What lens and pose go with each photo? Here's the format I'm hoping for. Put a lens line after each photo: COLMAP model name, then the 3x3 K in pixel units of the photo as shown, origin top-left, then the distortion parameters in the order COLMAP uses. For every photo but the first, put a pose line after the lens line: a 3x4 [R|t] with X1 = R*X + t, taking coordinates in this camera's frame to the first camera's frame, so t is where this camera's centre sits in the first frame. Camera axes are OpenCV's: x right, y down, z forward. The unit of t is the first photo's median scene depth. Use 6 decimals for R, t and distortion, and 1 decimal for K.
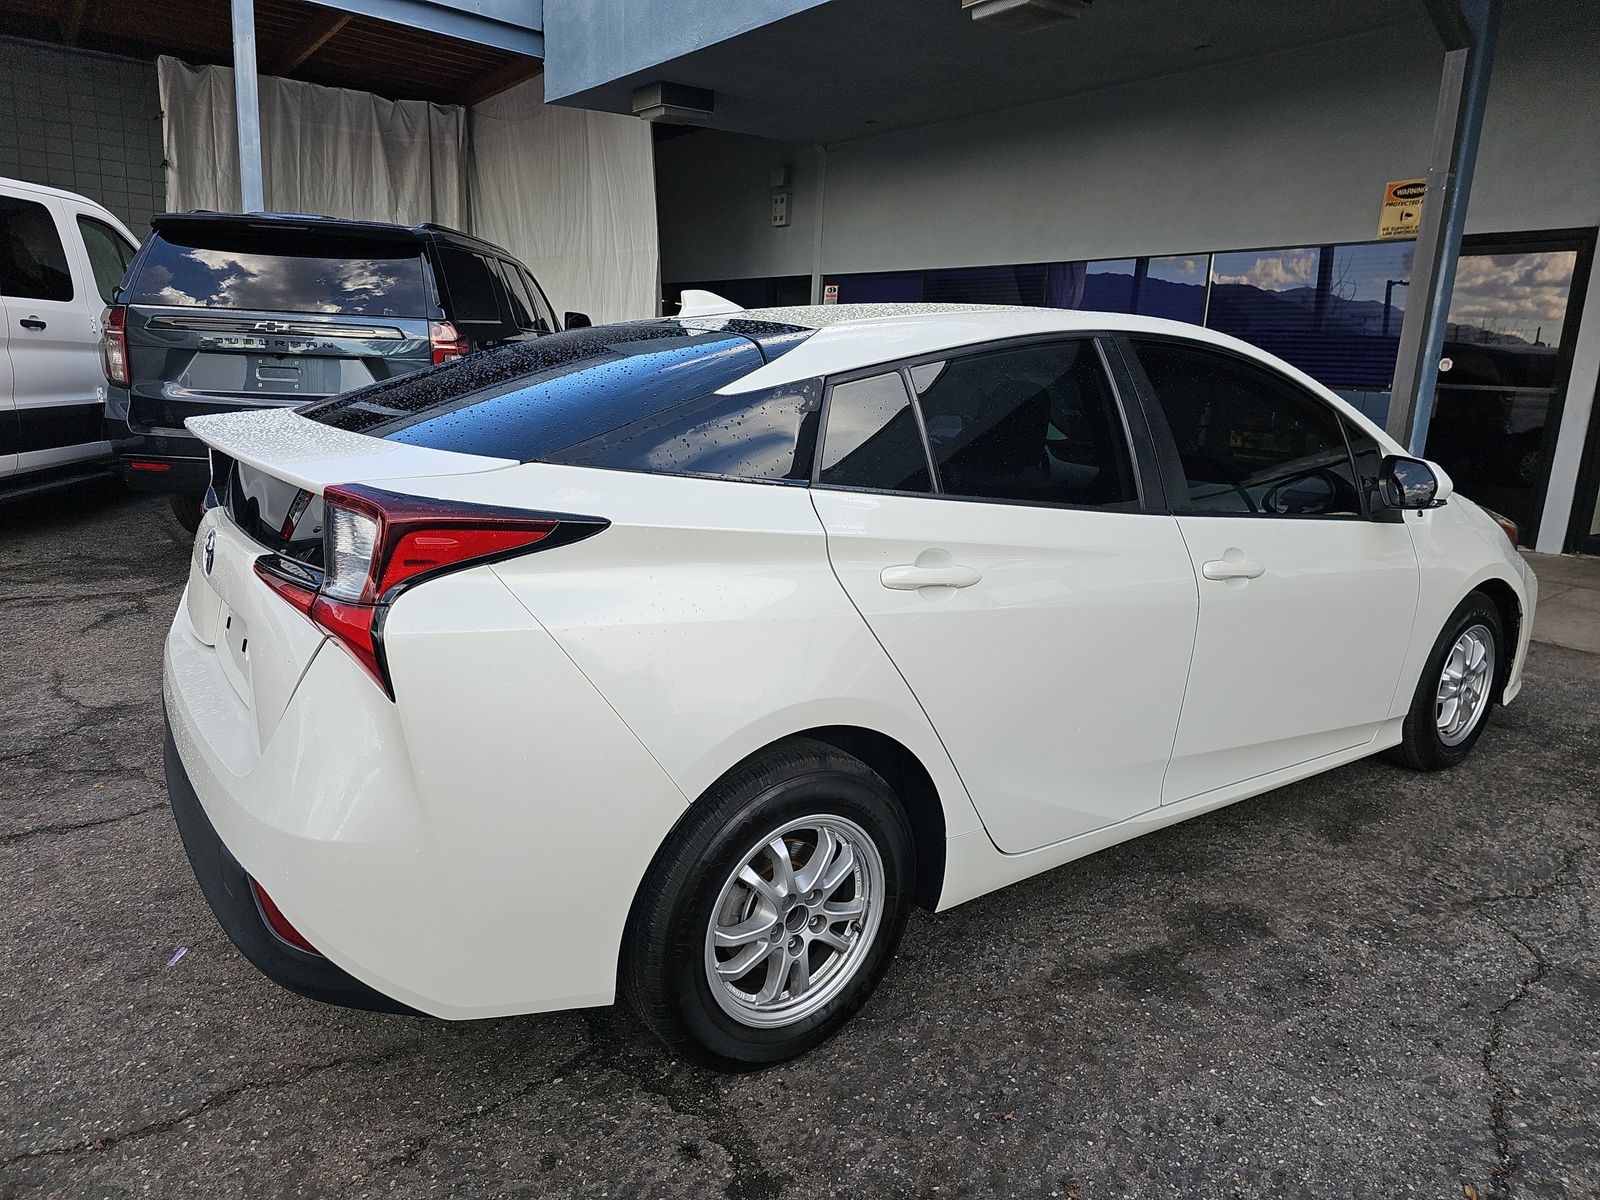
lens RADIAL K [[1087.8, 0, 800.0], [0, 1087.8, 600.0], [0, 0, 1]] dist [-0.004618, -0.007168]
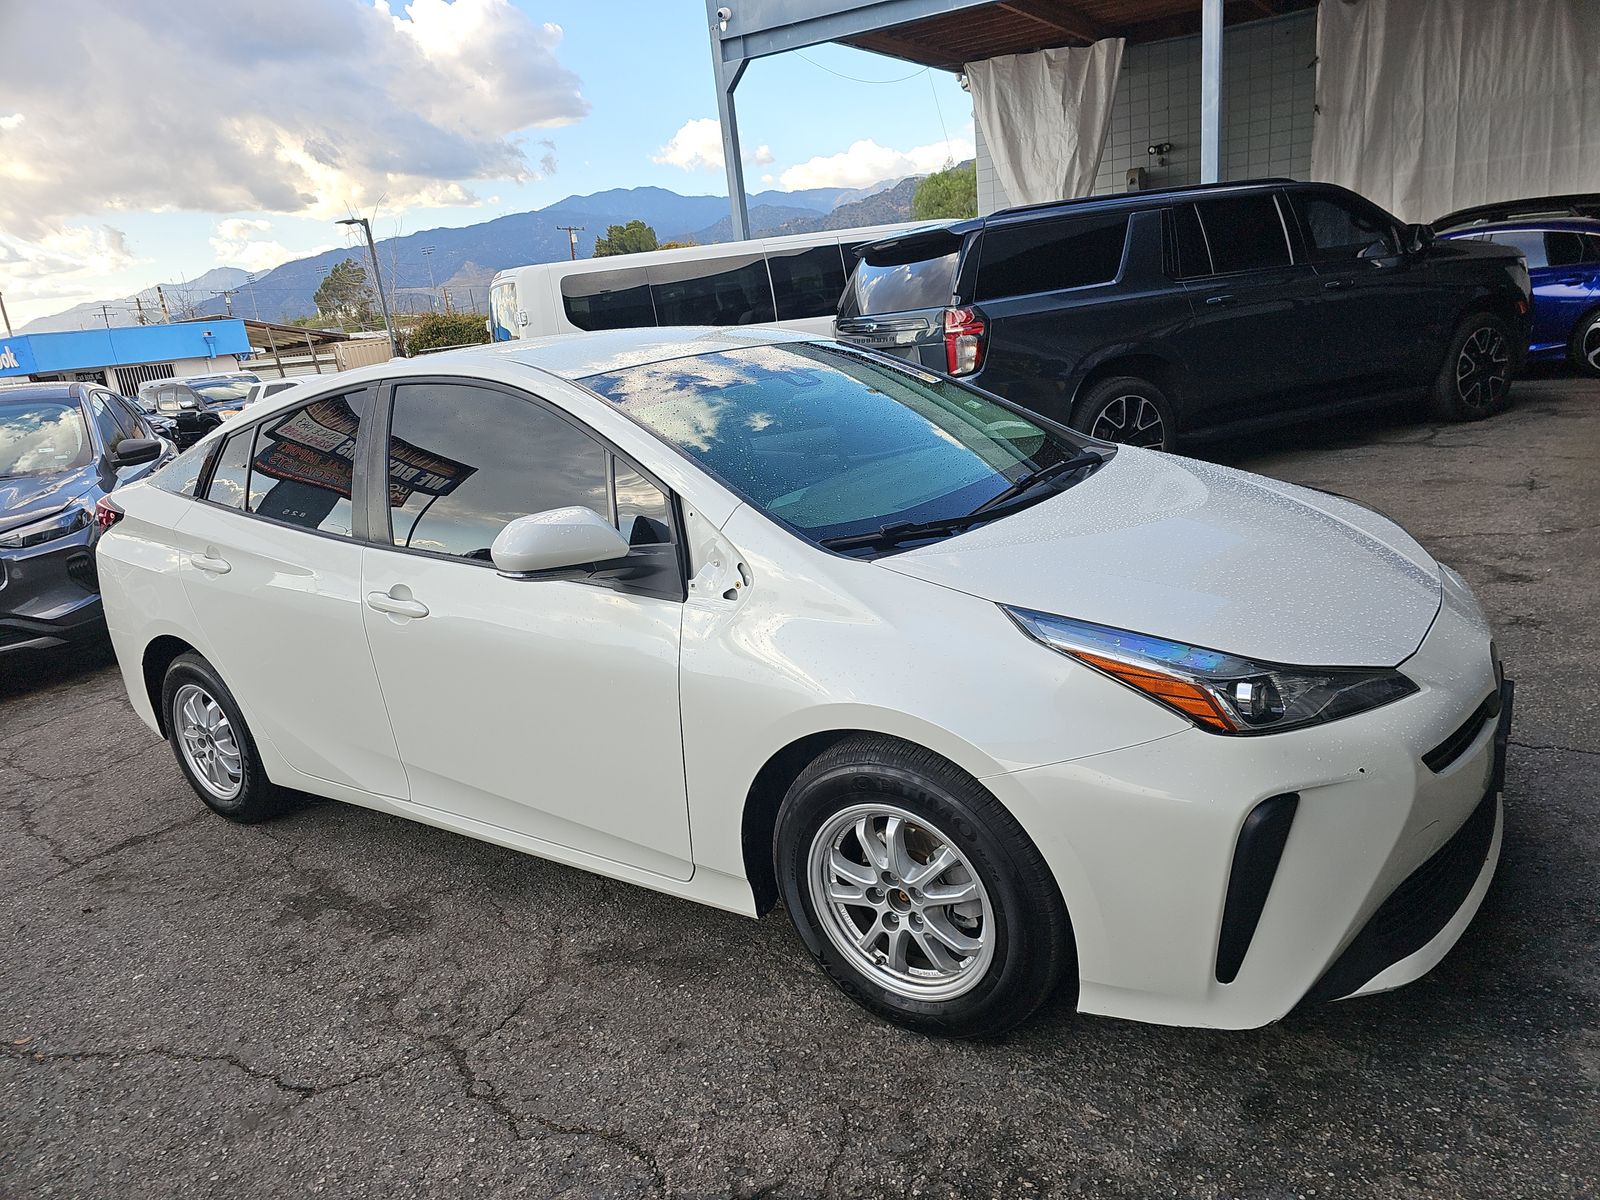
lens RADIAL K [[1068.5, 0, 800.0], [0, 1068.5, 600.0], [0, 0, 1]] dist [0.020858, -0.000874]
pose [[0.318945, 0.162689, -0.933706, 1.080329], [-0.083349, 0.986155, 0.143356, -0.156828], [0.944101, 0.032101, 0.328090, 0.734074]]
